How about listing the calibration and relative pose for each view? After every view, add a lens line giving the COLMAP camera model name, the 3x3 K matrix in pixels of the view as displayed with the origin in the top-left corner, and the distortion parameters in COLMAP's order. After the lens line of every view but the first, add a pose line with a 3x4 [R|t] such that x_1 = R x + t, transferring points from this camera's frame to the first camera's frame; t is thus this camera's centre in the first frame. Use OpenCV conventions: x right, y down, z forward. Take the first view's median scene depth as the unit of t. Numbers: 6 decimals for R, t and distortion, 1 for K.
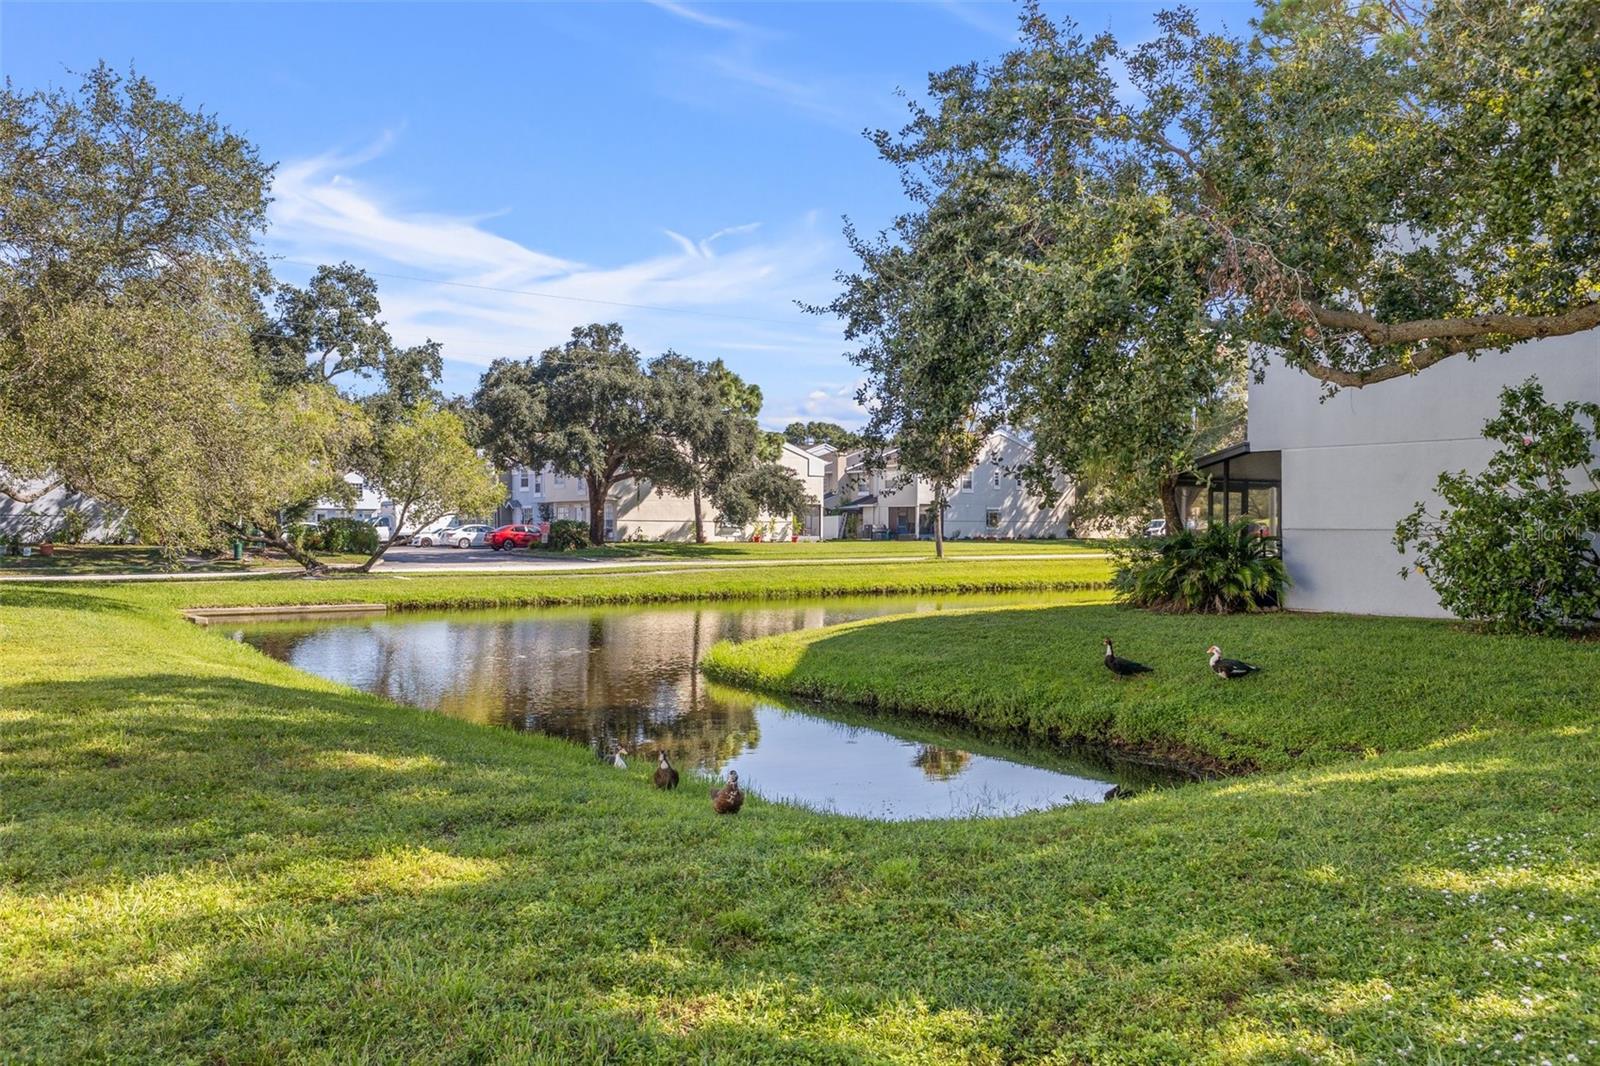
lens RADIAL K [[1298.0, 0, 800.7], [0, 1298.0, 531.5], [0, 0, 1]] dist [0.005695, -0.012847]
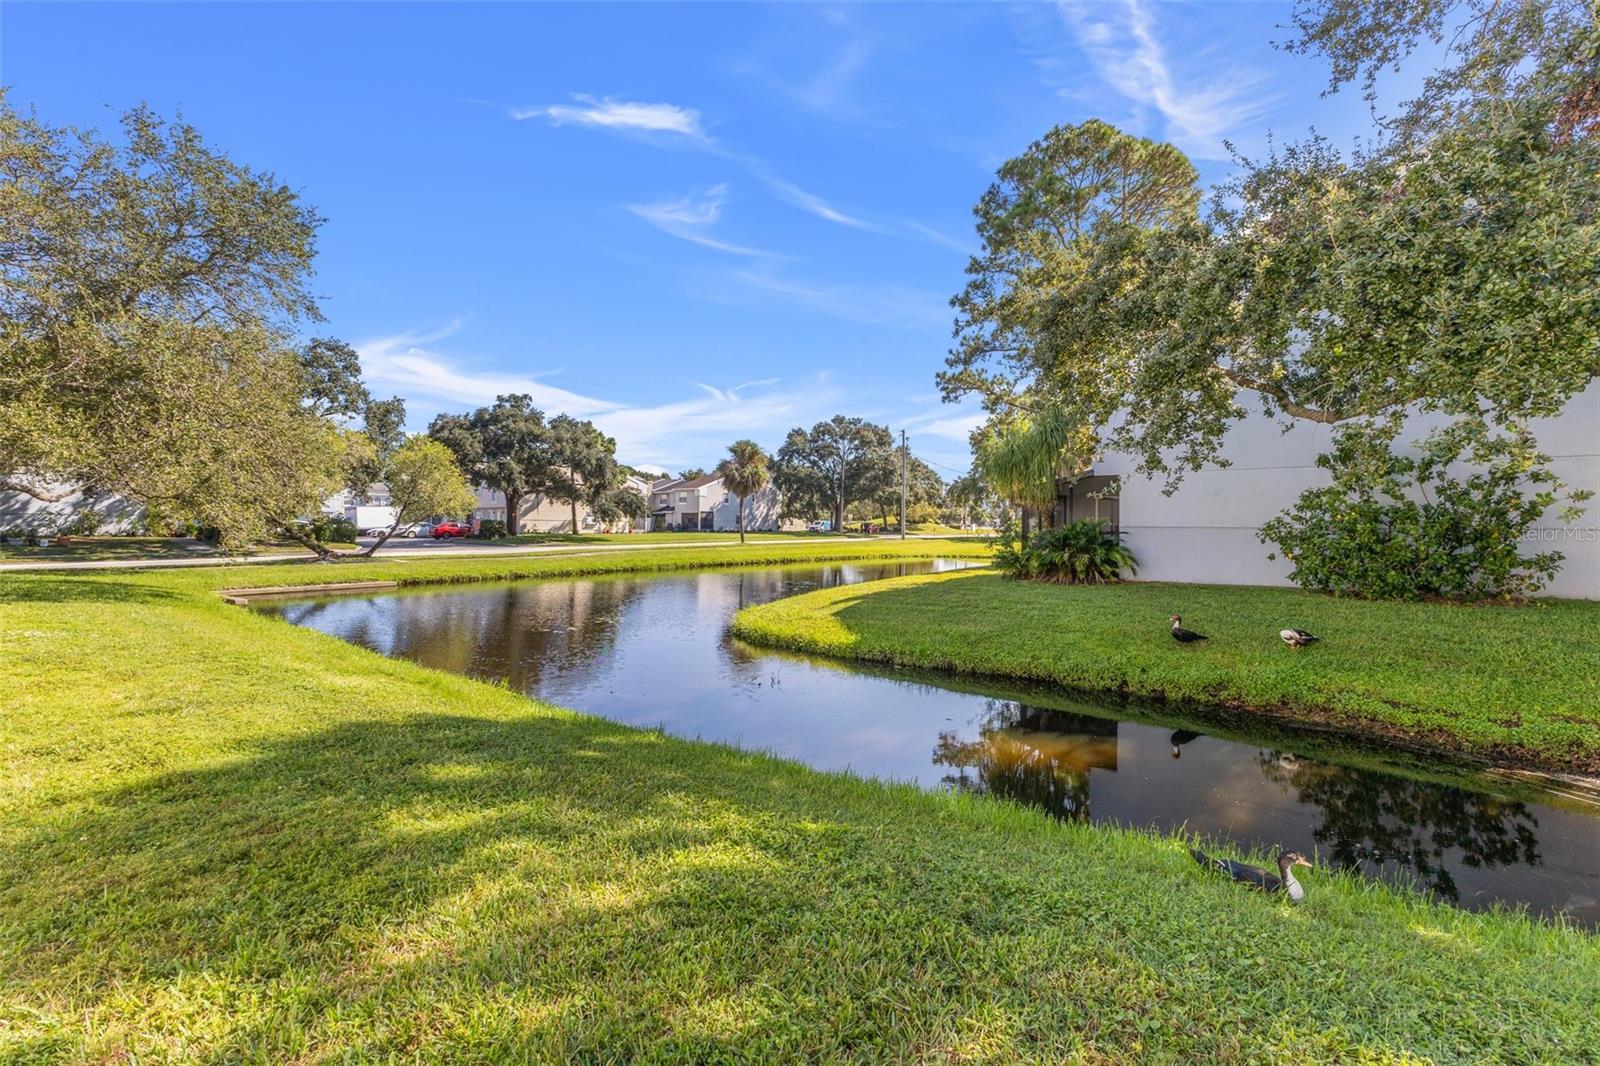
lens RADIAL K [[693.4, 0, 809.3], [0, 693.4, 526.7], [0, 0, 1]] dist [0.009168, -0.001633]
pose [[0.955366, 0.001185, 0.295421, -0.072684], [-0.001146, 0.999999, -0.000306, -0.000593], [-0.295422, -0.000046, 0.955367, 0.111155]]
